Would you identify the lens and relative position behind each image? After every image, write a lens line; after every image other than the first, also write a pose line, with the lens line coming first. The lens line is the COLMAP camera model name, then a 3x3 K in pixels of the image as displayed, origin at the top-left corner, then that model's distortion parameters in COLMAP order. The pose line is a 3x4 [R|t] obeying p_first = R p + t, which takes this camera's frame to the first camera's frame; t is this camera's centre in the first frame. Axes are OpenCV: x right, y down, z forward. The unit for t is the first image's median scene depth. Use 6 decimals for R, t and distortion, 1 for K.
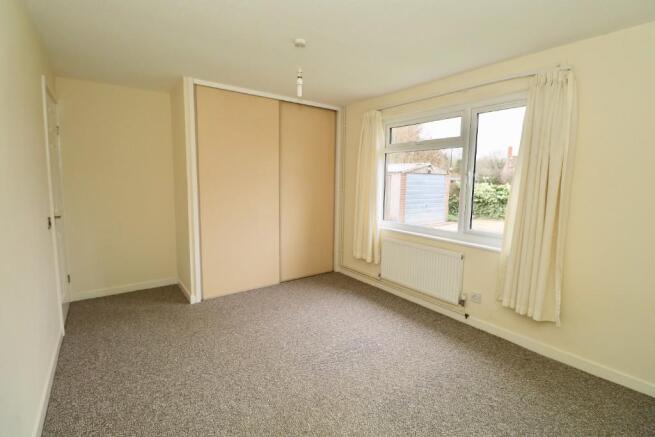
lens RADIAL K [[301.6, 0, 329.6], [0, 301.6, 214.9], [0, 0, 1]] dist [-0.000750, -0.012334]
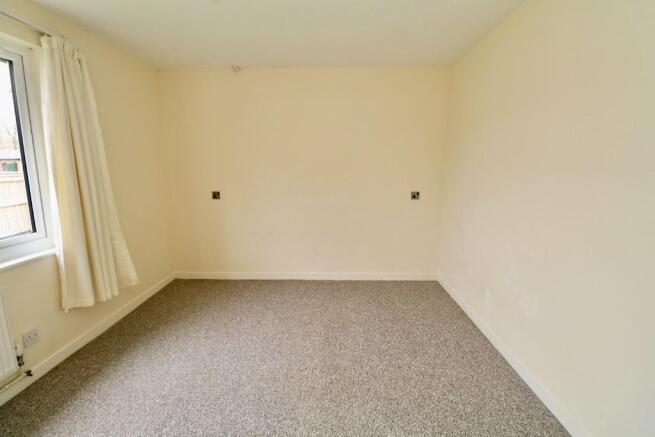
lens RADIAL K [[301.6, 0, 329.6], [0, 301.6, 214.9], [0, 0, 1]] dist [-0.000750, -0.012334]
pose [[-0.793857, -0.113184, 0.597478, -0.348197], [0.056733, 0.964456, 0.258083, -0.104122], [-0.605452, 0.238778, -0.759219, 0.884348]]
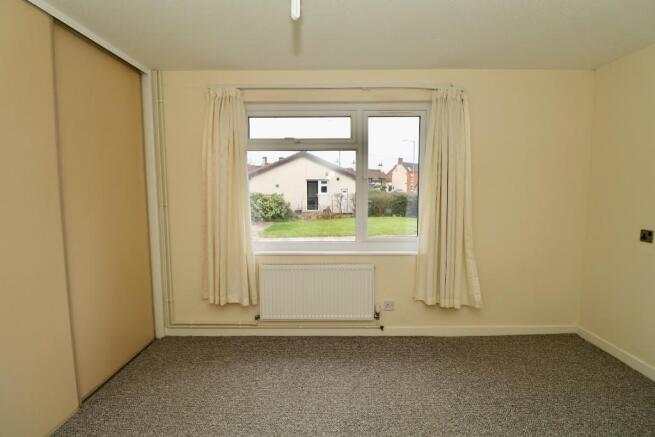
lens RADIAL K [[305.3, 0, 330.1], [0, 305.3, 215.0], [0, 0, 1]] dist [0.001073, -0.012384]
pose [[0.593138, -0.084442, 0.800660, -0.339072], [0.101512, 0.994392, 0.029673, -0.057440], [-0.798676, 0.063677, 0.598383, 0.464498]]
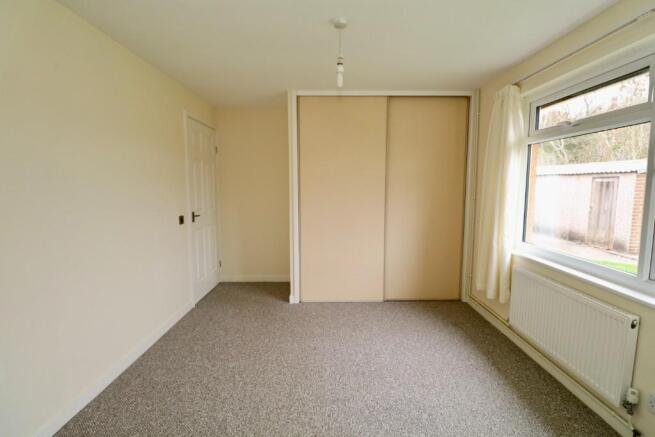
lens RADIAL K [[301.6, 0, 329.6], [0, 301.6, 214.9], [0, 0, 1]] dist [-0.000750, -0.012334]
pose [[0.805064, 0.043323, -0.591603, 0.266824], [-0.055576, 0.998451, -0.002512, -0.020769], [0.590578, 0.034901, 0.806225, 0.213157]]
